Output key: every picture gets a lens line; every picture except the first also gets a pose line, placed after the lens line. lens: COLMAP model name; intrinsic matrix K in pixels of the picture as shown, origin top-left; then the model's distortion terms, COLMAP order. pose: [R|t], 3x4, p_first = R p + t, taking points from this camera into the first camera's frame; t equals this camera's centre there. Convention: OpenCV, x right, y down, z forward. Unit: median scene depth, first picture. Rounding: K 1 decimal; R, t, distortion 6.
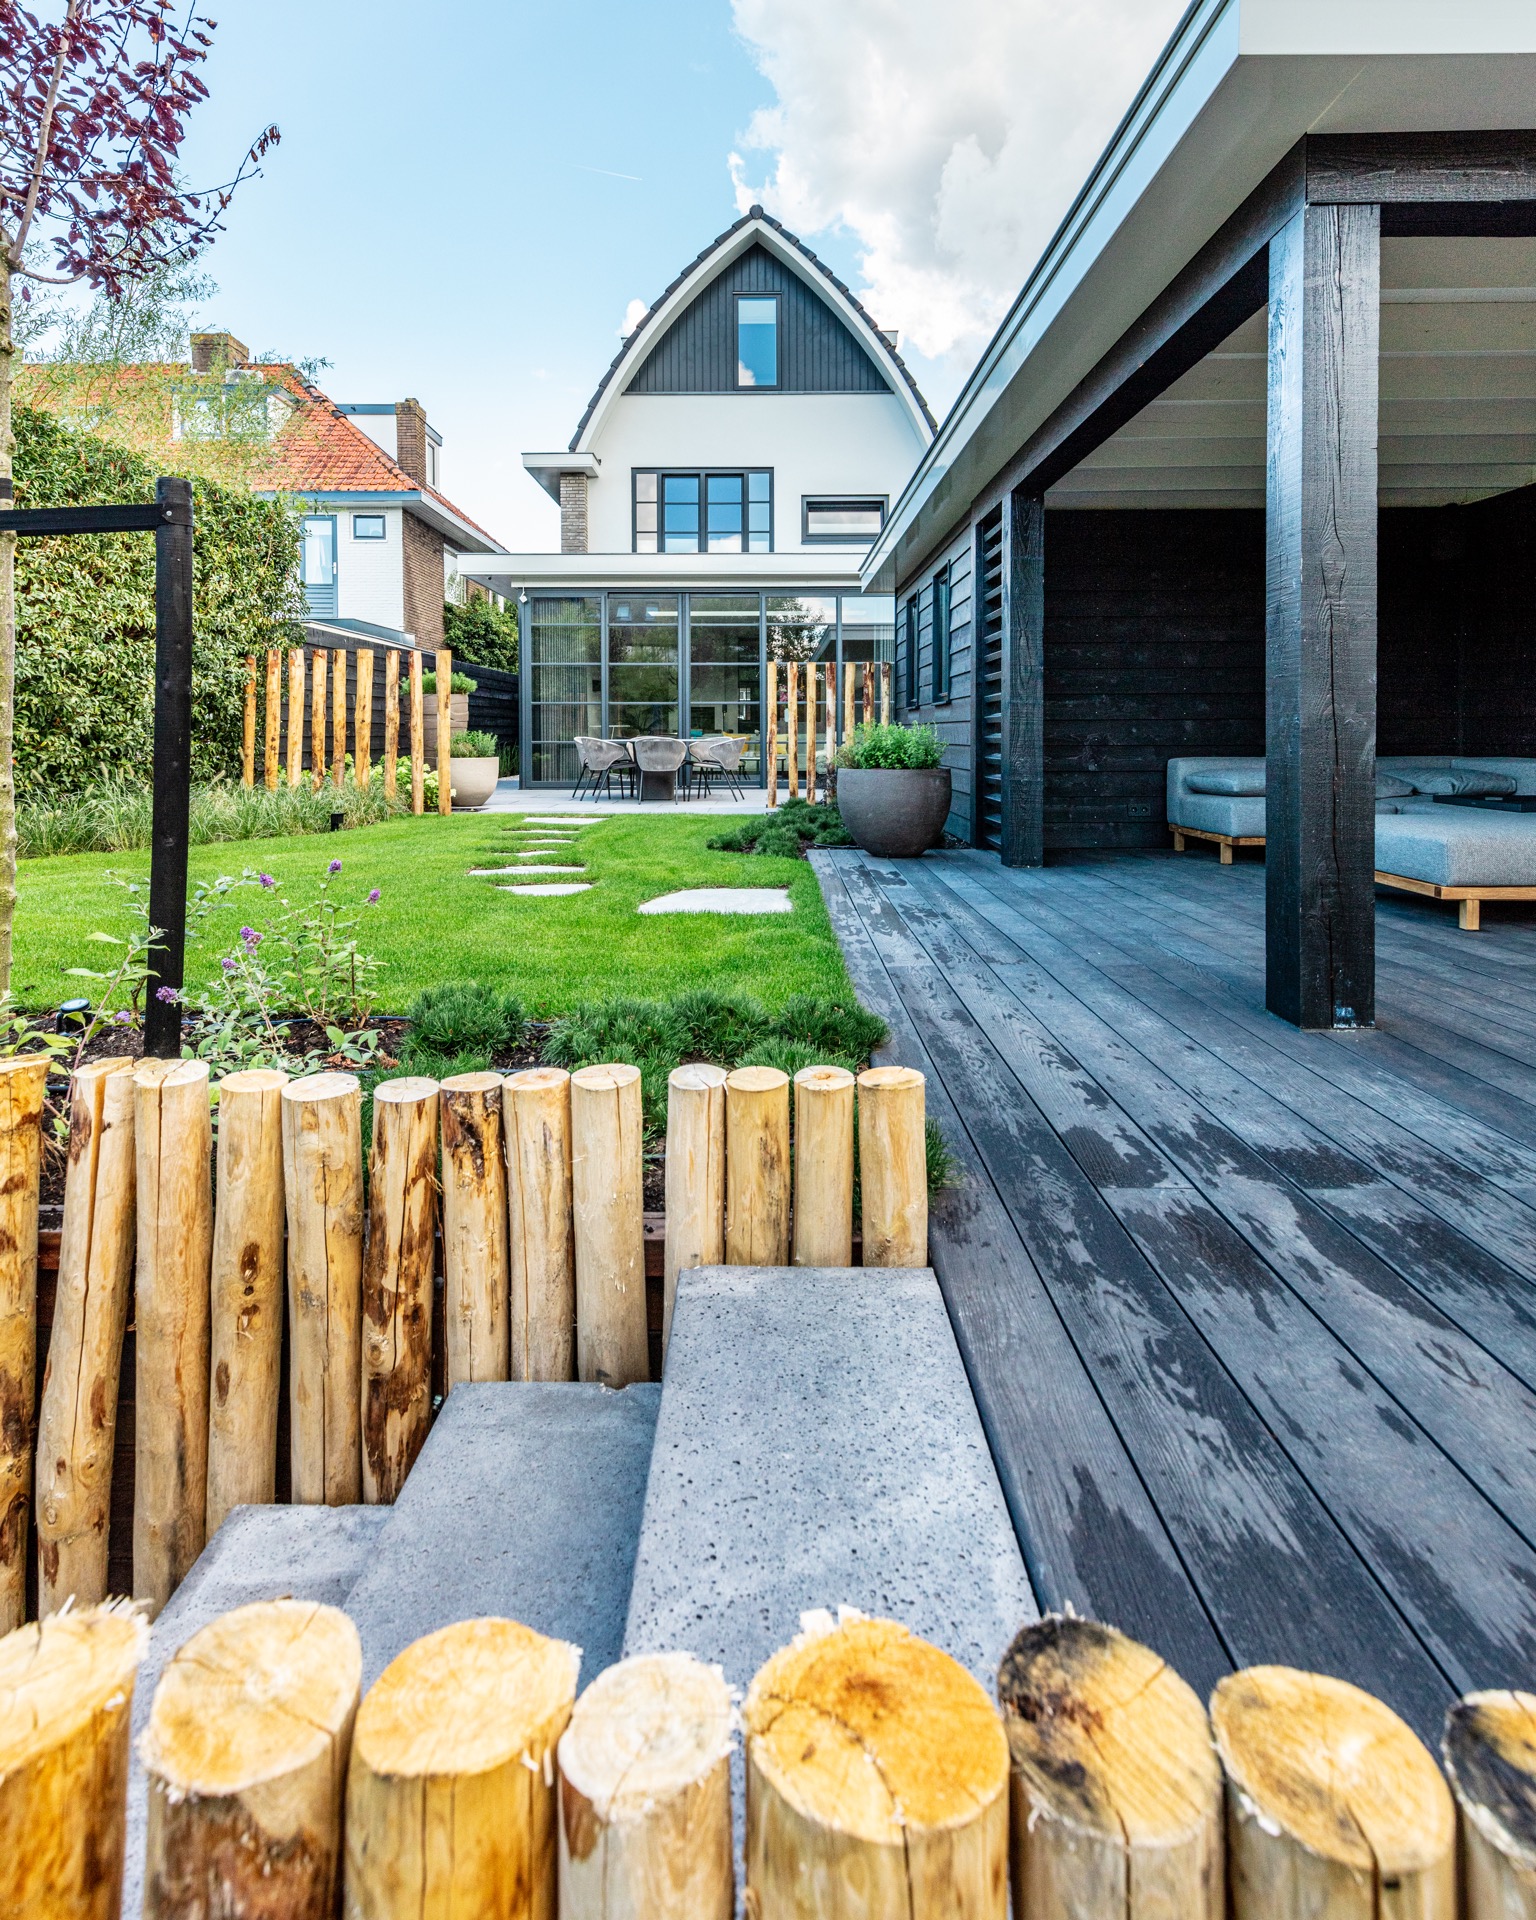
lens RADIAL K [[1027.9, 0, 768.8], [0, 1027.9, 737.6], [0, 0, 1]] dist [0.001971, 0.000098]
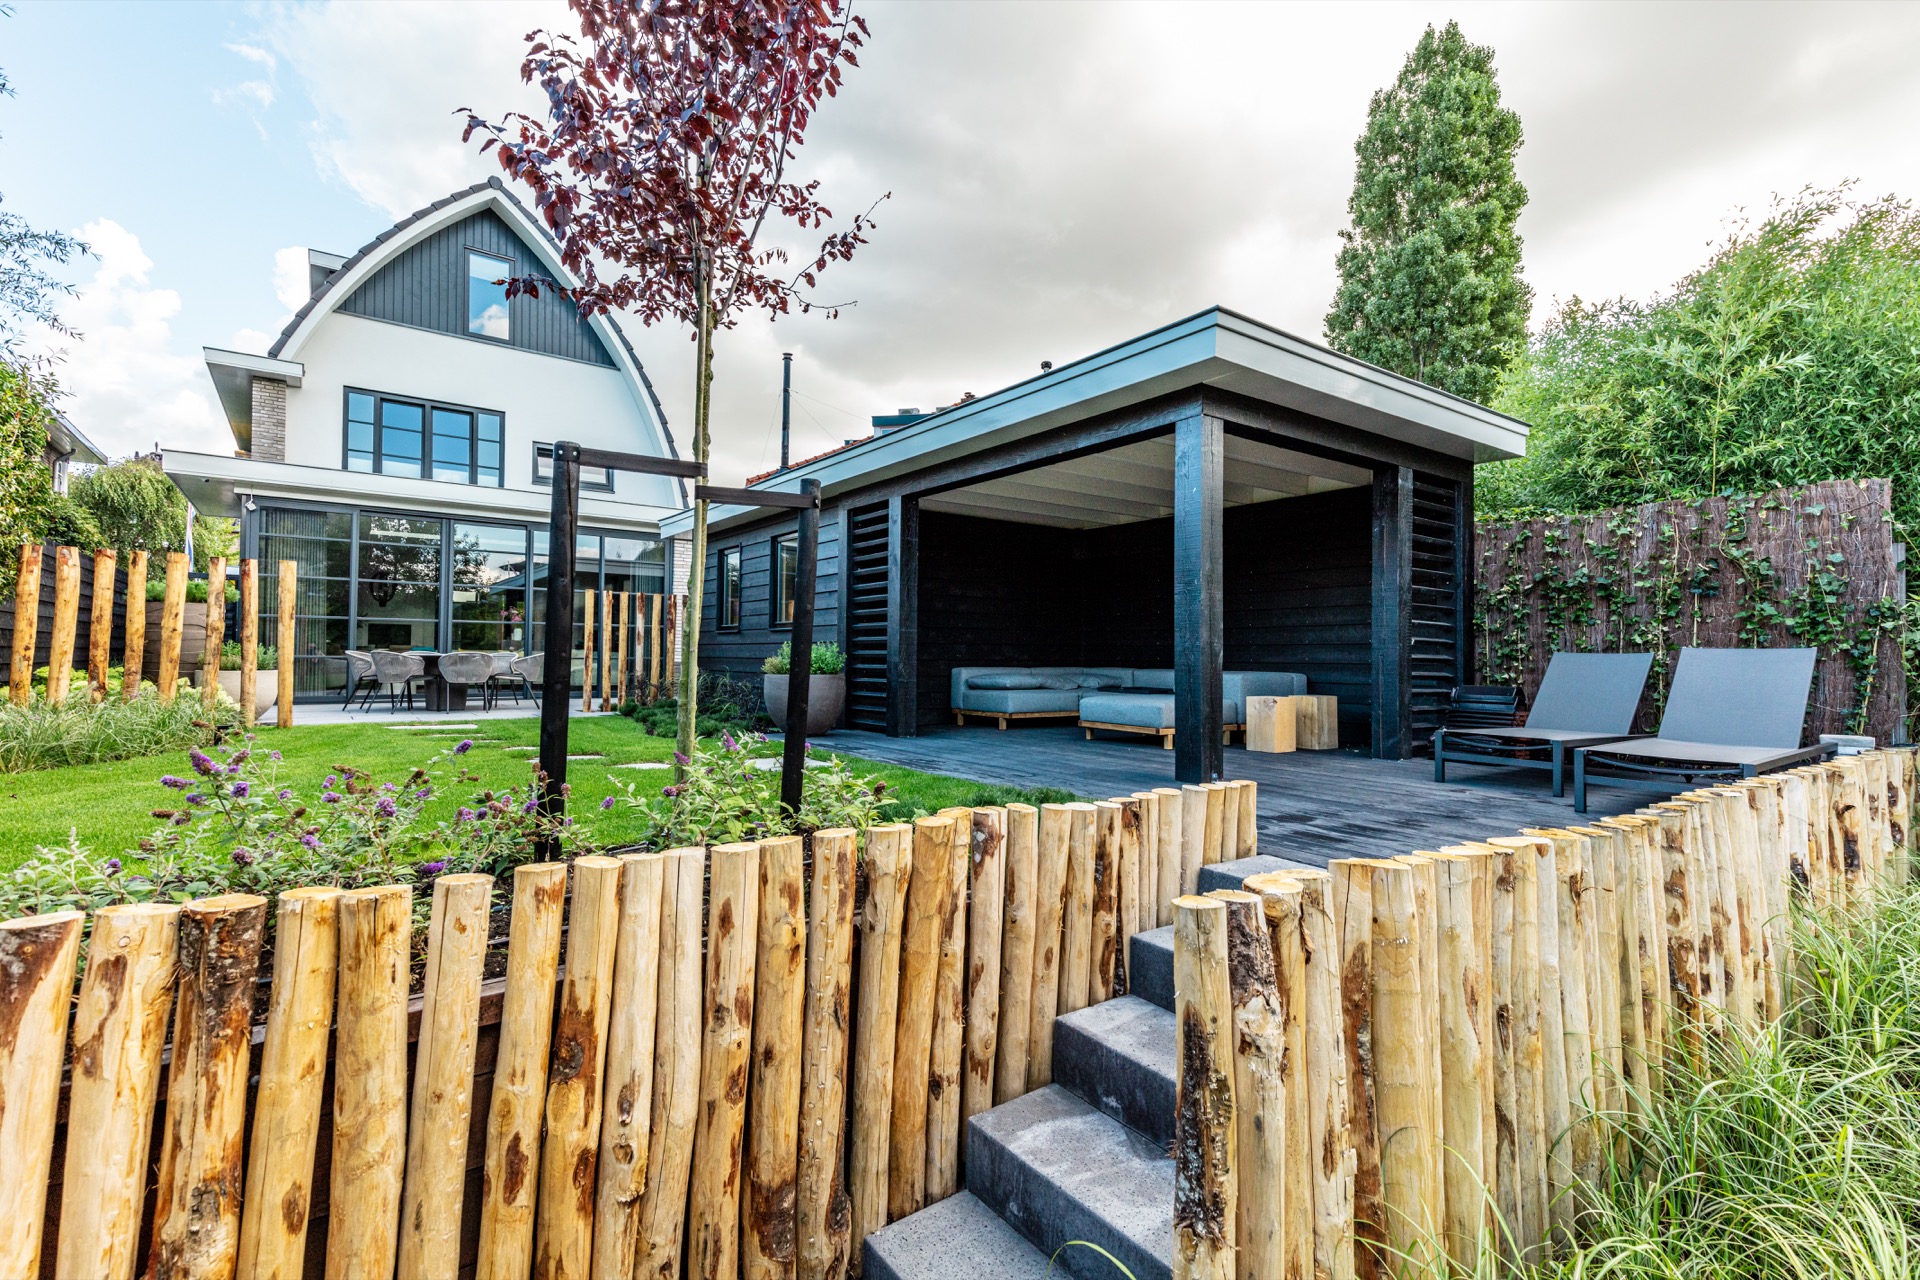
lens RADIAL K [[844.3, 0, 956.6], [0, 844.3, 614.5], [0, 0, 1]] dist [0.022608, 0.000140]
pose [[0.802203, 0.039265, 0.595759, -0.143656], [-0.007164, 0.998396, -0.056155, 0.004125], [-0.597008, 0.040780, 0.801198, -0.020748]]
